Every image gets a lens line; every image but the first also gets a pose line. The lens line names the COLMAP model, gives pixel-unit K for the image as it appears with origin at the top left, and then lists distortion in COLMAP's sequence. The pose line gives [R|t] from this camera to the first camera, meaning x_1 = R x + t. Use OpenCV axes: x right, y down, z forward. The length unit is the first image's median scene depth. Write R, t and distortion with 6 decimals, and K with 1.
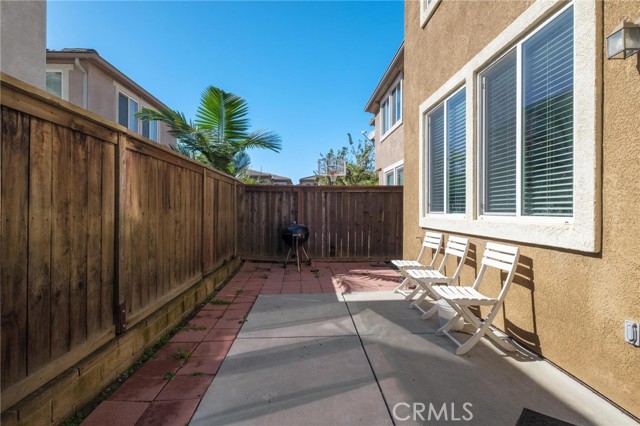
lens RADIAL K [[316.7, 0, 318.6], [0, 316.7, 206.6], [0, 0, 1]] dist [0.000411, 0.000040]
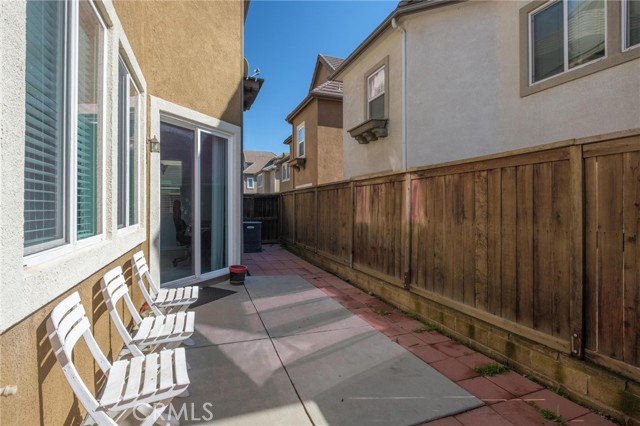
lens RADIAL K [[316.7, 0, 318.6], [0, 316.7, 206.6], [0, 0, 1]] dist [0.000411, 0.000040]
pose [[-0.950120, 0.001031, -0.311883, 0.317187], [0.003741, 0.999960, -0.008093, -0.031802], [0.311862, -0.008856, -0.950086, 2.150506]]
